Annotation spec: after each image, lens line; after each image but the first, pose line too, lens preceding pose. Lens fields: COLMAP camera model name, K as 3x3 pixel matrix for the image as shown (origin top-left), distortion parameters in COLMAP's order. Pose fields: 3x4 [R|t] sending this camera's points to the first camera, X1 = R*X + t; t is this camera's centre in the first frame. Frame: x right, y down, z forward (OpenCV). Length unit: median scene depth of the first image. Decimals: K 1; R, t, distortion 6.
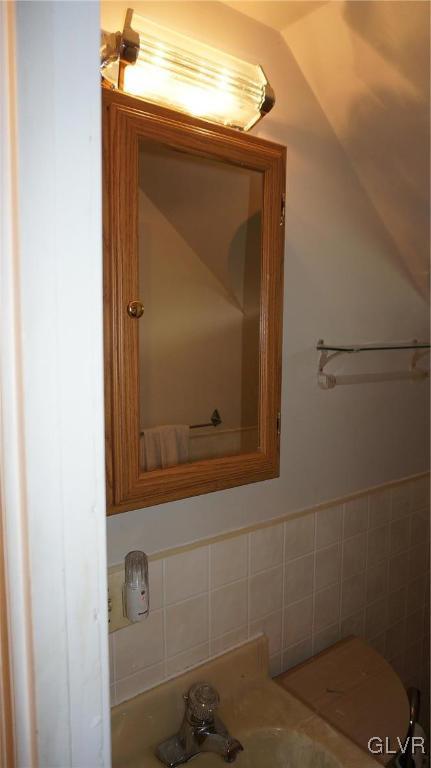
lens RADIAL K [[512.7, 0, 213.2], [0, 512.7, 386.0], [0, 0, 1]] dist [-0.028051, 0.031037]
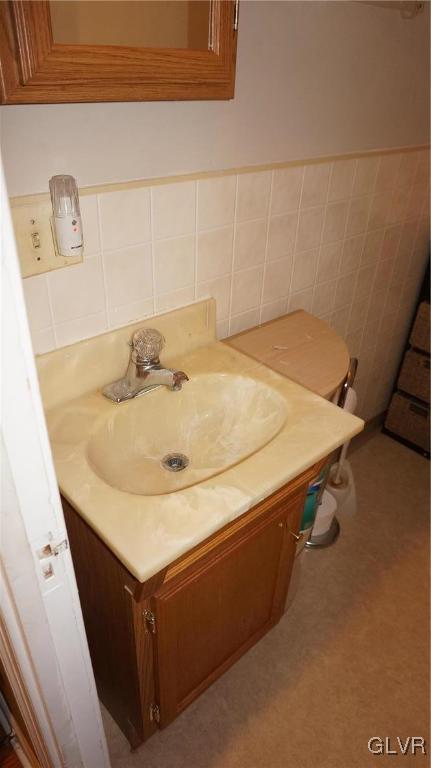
lens RADIAL K [[512.7, 0, 212.3], [0, 512.7, 381.8], [0, 0, 1]] dist [-0.028051, 0.031037]
pose [[0.995979, -0.018917, 0.087568, 0.014741], [-0.020664, 0.902583, 0.430019, 0.249930], [-0.087172, -0.430099, 0.898563, 0.072532]]
